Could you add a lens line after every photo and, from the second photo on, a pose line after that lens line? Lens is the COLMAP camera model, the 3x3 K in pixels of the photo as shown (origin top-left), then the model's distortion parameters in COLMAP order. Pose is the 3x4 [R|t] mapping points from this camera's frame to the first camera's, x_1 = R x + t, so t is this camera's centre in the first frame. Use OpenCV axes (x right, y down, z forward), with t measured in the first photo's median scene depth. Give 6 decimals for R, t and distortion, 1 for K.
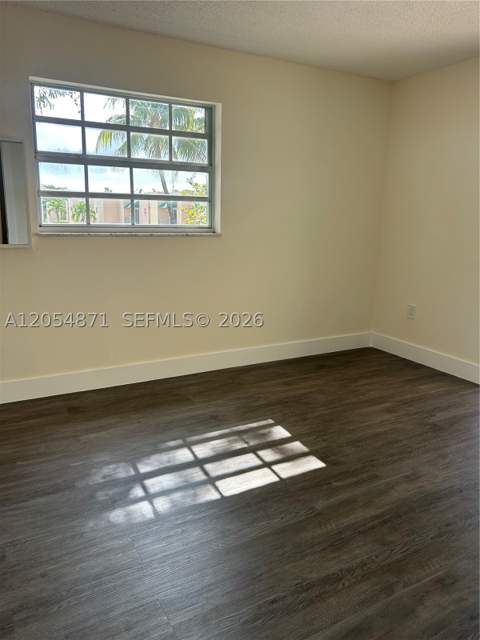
lens RADIAL K [[484.2, 0, 238.7], [0, 484.2, 321.6], [0, 0, 1]] dist [0.009668, -0.008602]
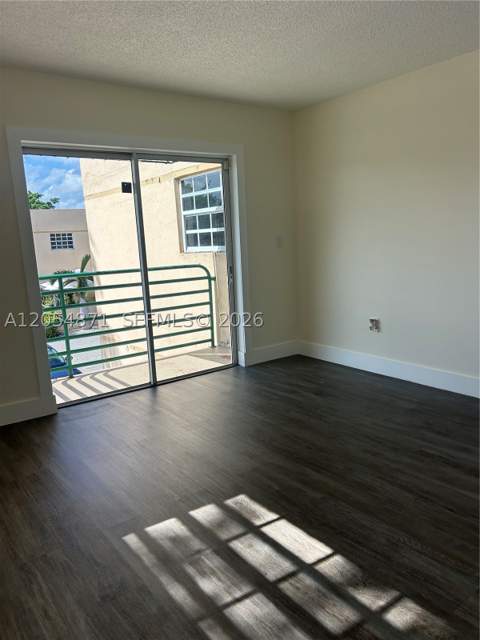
lens RADIAL K [[487.6, 0, 240.0], [0, 487.6, 320.0], [0, 0, 1]] dist [0.040688, -0.005659]
pose [[-0.133250, -0.190610, 0.972580, -0.645284], [0.256099, 0.941380, 0.219582, -0.227241], [-0.957422, 0.278336, -0.076624, 0.893337]]
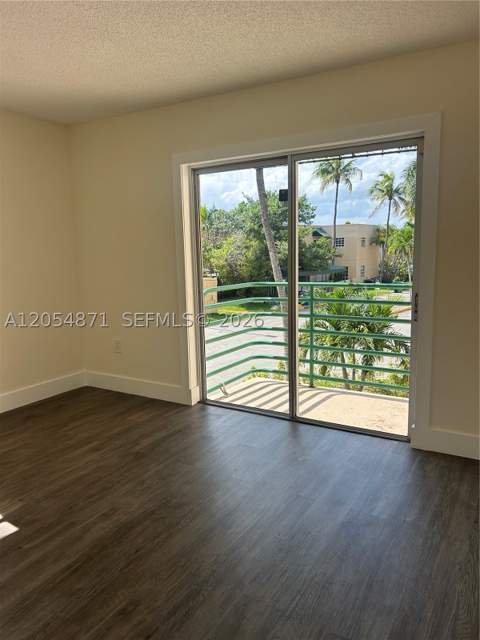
lens RADIAL K [[484.2, 0, 238.7], [0, 484.2, 321.6], [0, 0, 1]] dist [0.009668, -0.008602]
pose [[0.866637, -0.116010, 0.485266, 0.125848], [0.146148, 0.988957, -0.024581, -0.013236], [-0.477055, 0.092224, 0.874021, -0.057113]]
